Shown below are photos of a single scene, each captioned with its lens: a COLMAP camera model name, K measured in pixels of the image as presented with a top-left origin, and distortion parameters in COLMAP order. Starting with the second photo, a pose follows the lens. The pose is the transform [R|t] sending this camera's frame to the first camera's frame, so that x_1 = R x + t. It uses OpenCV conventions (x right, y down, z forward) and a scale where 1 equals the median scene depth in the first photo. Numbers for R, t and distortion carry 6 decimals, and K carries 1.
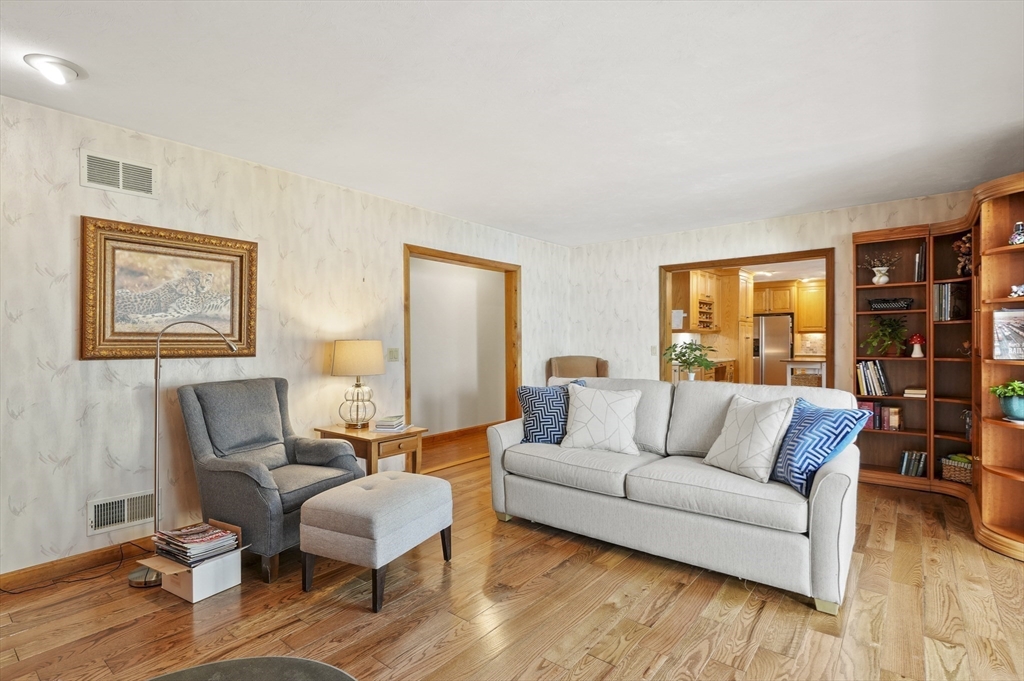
lens RADIAL K [[490.7, 0, 512.0], [0, 490.7, 340.5], [0, 0, 1]] dist [0.000028, 0.000114]
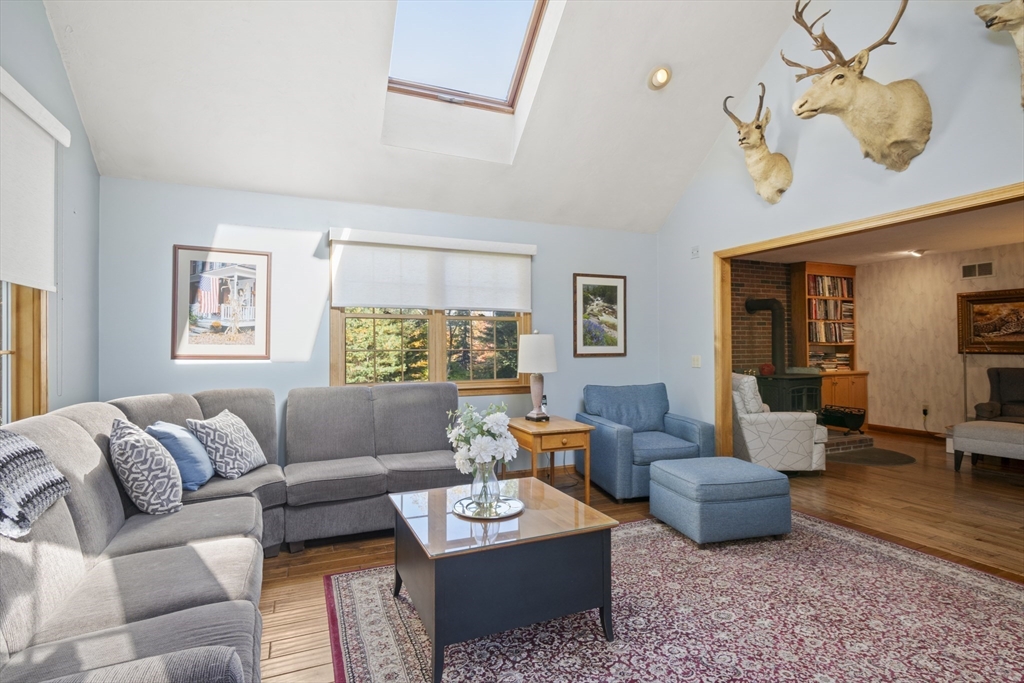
lens RADIAL K [[500.4, 0, 512.0], [0, 500.4, 341.5], [0, 0, 1]] dist [-0.000795, -0.000170]
pose [[-0.460968, 0.001612, -0.887415, 1.807820], [0.013159, 0.999901, -0.005019, -0.028635], [0.887319, -0.013991, -0.460944, 0.151755]]
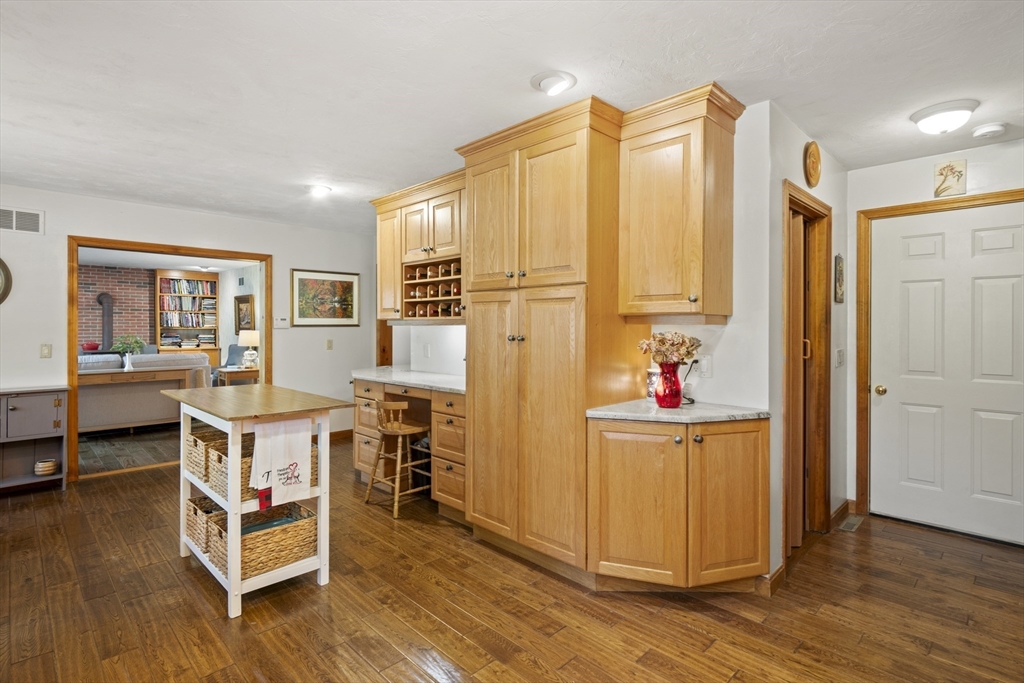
lens RADIAL K [[504.2, 0, 507.0], [0, 504.2, 327.9], [0, 0, 1]] dist [-0.002535, -0.000559]
pose [[-0.102130, 0.010926, -0.994711, 2.098017], [0.003386, 0.999938, 0.010636, -0.037959], [0.994765, -0.002281, -0.102161, 2.673741]]
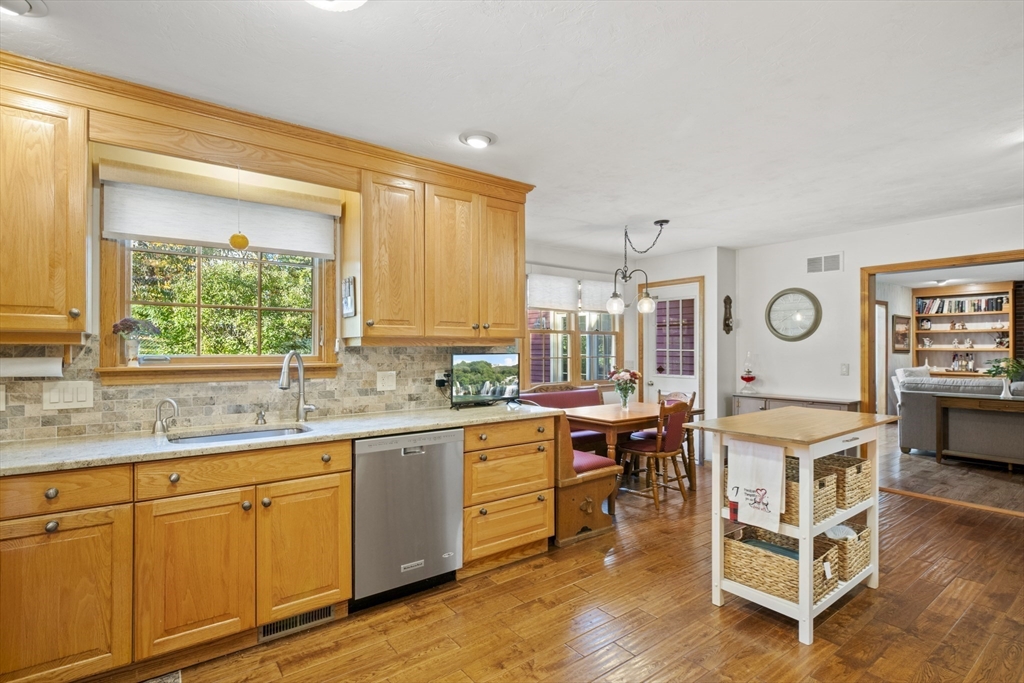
lens RADIAL K [[506.8, 0, 512.0], [0, 506.8, 341.5], [0, 0, 1]] dist [-0.002104, -0.000400]
pose [[-0.973823, 0.012932, 0.226939, 1.593506], [0.008737, 0.999772, -0.019482, -0.032843], [-0.227139, -0.016989, -0.973714, 3.066543]]
